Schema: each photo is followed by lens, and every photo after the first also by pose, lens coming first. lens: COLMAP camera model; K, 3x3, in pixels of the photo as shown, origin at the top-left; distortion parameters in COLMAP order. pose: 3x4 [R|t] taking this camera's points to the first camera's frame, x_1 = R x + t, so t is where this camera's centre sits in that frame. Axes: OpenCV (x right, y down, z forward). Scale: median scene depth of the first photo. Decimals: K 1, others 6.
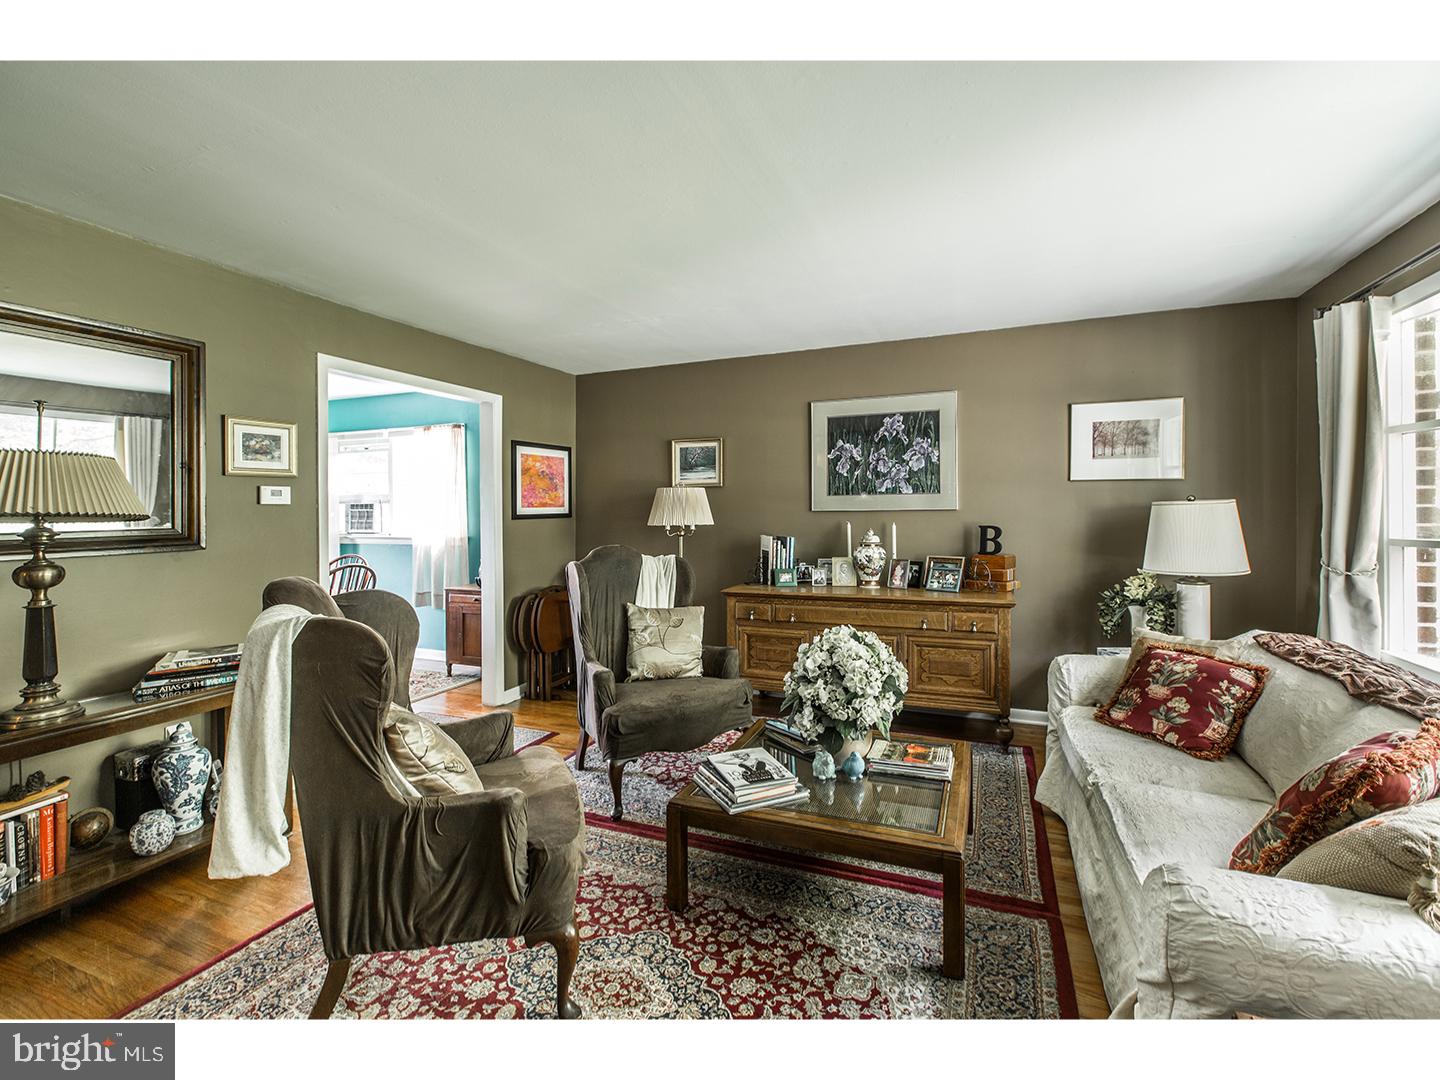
lens RADIAL K [[636.1, 0, 749.2], [0, 636.1, 500.7], [0, 0, 1]] dist [0.000496, -0.000493]
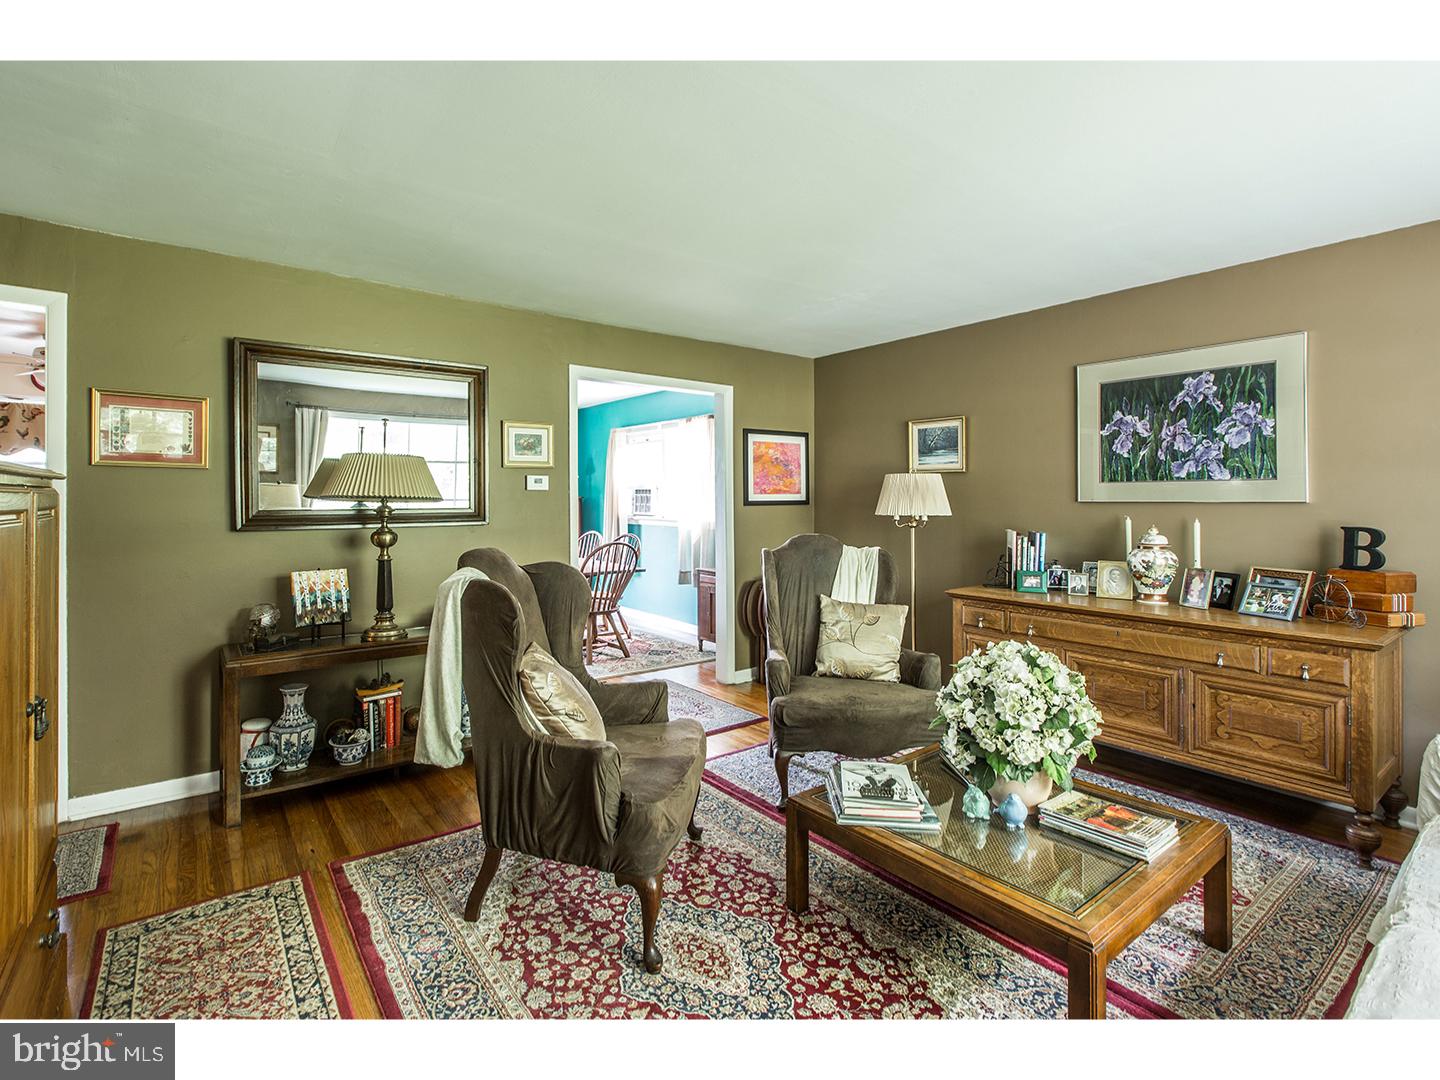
lens RADIAL K [[681.8, 0, 690.1], [0, 681.8, 486.9], [0, 0, 1]] dist [0.001311, -0.000706]
pose [[0.853453, 0.003407, -0.521159, 0.230508], [-0.002966, 0.999994, 0.001681, -0.004231], [0.521162, 0.000111, 0.853458, 0.020783]]
